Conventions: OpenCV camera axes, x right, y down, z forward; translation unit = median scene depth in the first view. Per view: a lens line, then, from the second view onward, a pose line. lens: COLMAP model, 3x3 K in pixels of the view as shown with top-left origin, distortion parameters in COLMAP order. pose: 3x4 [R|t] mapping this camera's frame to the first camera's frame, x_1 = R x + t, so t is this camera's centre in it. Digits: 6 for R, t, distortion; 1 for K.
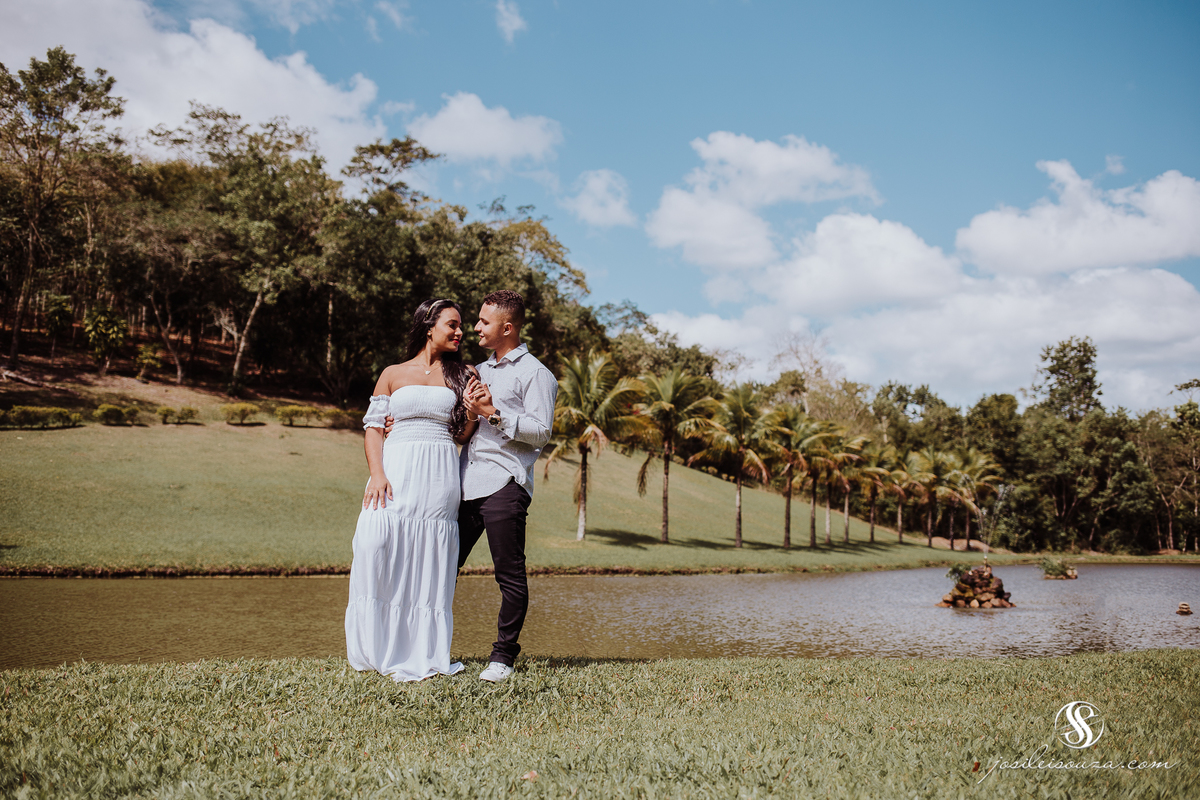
lens RADIAL K [[1263.0, 0, 600.0], [0, 1263.0, 396.4], [0, 0, 1]] dist [-0.049138, 0.000000]
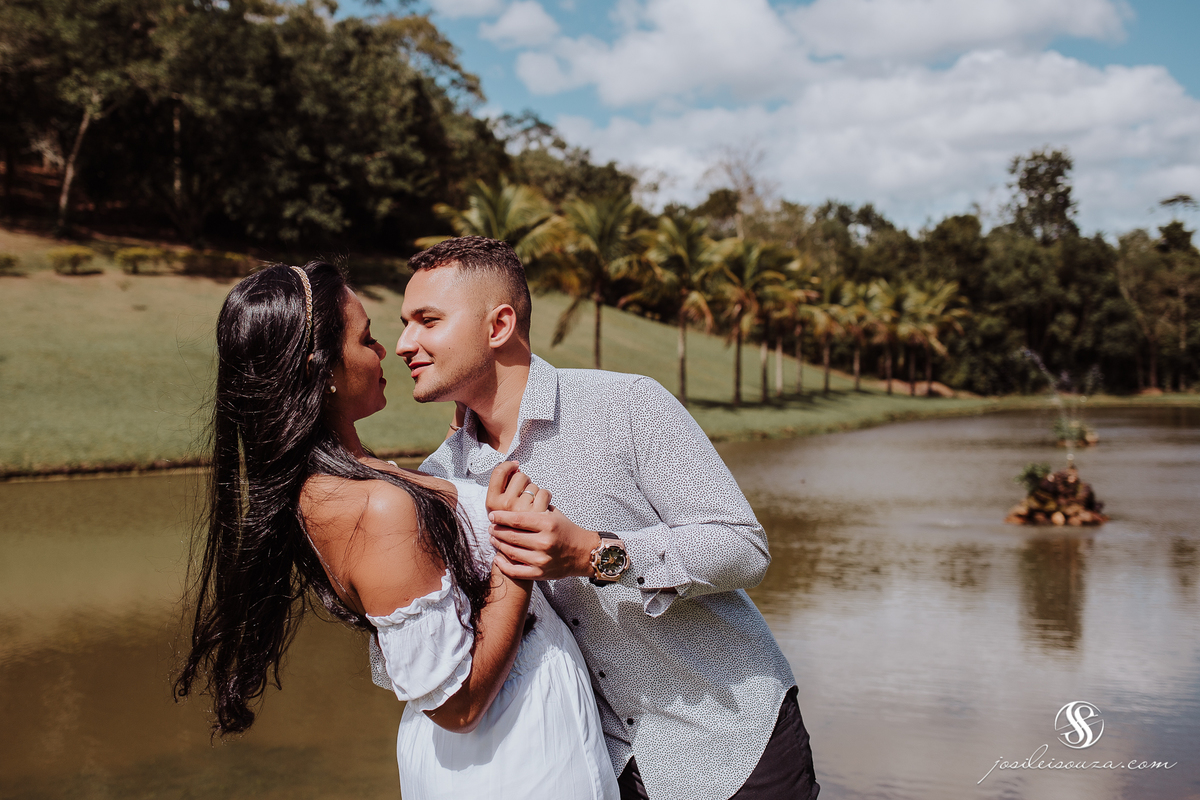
lens RADIAL K [[1263.0, 0, 575.9], [0, 1263.0, 397.1], [0, 0, 1]] dist [-0.049138, 0.000000]
pose [[0.995733, -0.032069, 0.086530, -0.031814], [0.018452, 0.987929, 0.153805, -0.016976], [-0.090418, -0.151552, 0.984305, 0.151793]]
